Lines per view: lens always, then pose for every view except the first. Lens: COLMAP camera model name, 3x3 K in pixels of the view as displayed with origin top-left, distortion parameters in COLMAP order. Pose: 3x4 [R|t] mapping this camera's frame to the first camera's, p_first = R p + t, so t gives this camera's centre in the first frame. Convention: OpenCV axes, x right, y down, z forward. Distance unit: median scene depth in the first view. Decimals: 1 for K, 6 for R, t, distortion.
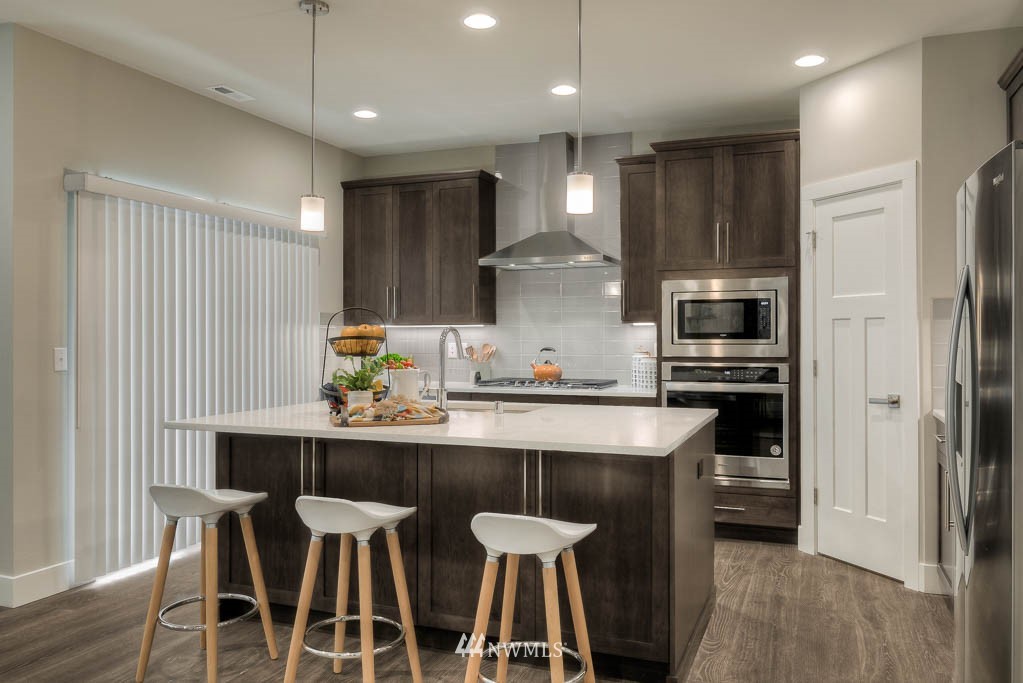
lens RADIAL K [[820.3, 0, 511.5], [0, 820.3, 341.5], [0, 0, 1]] dist [0.040288, -0.001906]
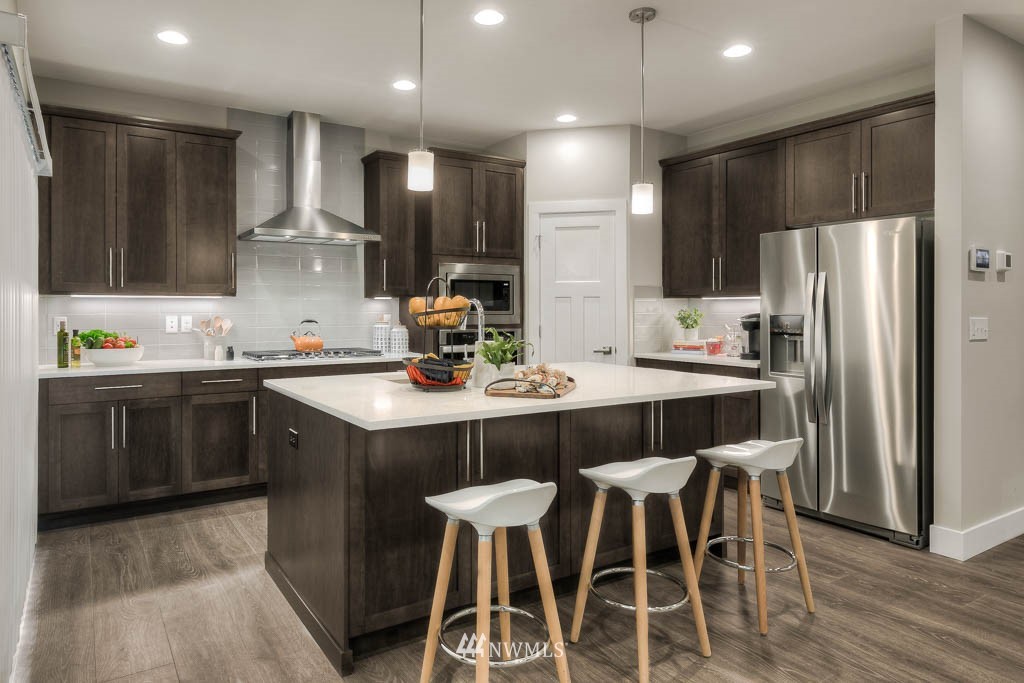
lens RADIAL K [[650.4, 0, 511.1], [0, 650.4, 310.0], [0, 0, 1]] dist [0.004662, 0.000965]
pose [[0.583995, 0.001572, 0.811756, -0.557006], [0.003900, 0.999981, -0.004742, 0.000186], [-0.811748, 0.005935, 0.583978, 0.378189]]
